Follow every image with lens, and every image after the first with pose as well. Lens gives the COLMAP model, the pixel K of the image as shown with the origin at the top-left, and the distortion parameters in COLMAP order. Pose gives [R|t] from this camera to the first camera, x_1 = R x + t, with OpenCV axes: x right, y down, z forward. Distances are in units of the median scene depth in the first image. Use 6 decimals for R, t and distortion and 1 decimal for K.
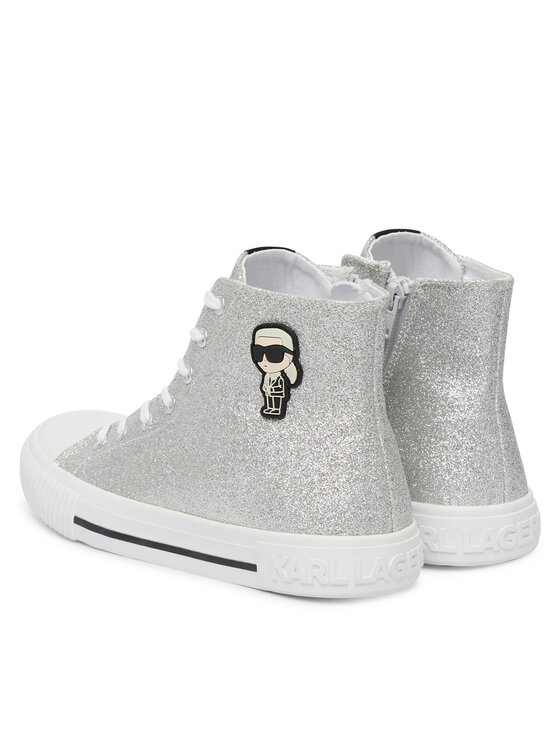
lens RADIAL K [[1821.0, 0, 280.0], [0, 1821.0, 373.0], [0, 0, 1]] dist [-0.284886, 0.082754]
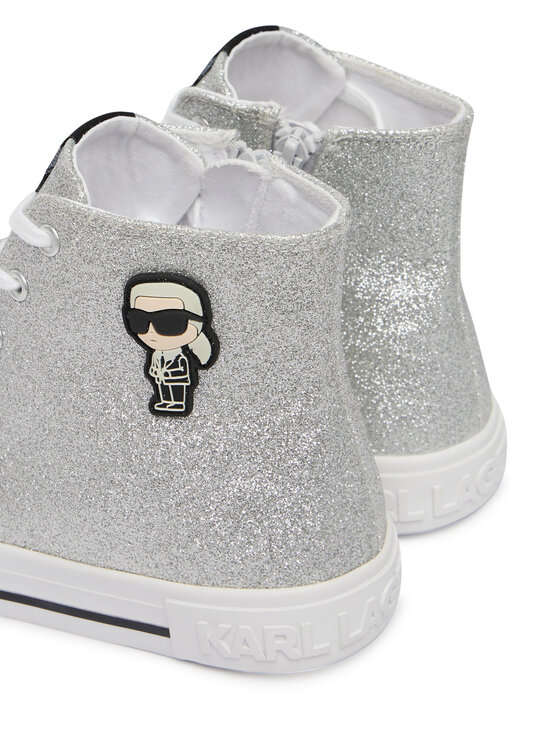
lens RADIAL K [[1821.0, 0, 280.0], [0, 1821.0, 373.0], [0, 0, 1]] dist [-0.284886, 0.082754]
pose [[0.955433, -0.179220, 0.234582, -0.110798], [0.117241, 0.959636, 0.255644, -0.142137], [-0.270930, -0.216748, 0.937879, 0.416923]]
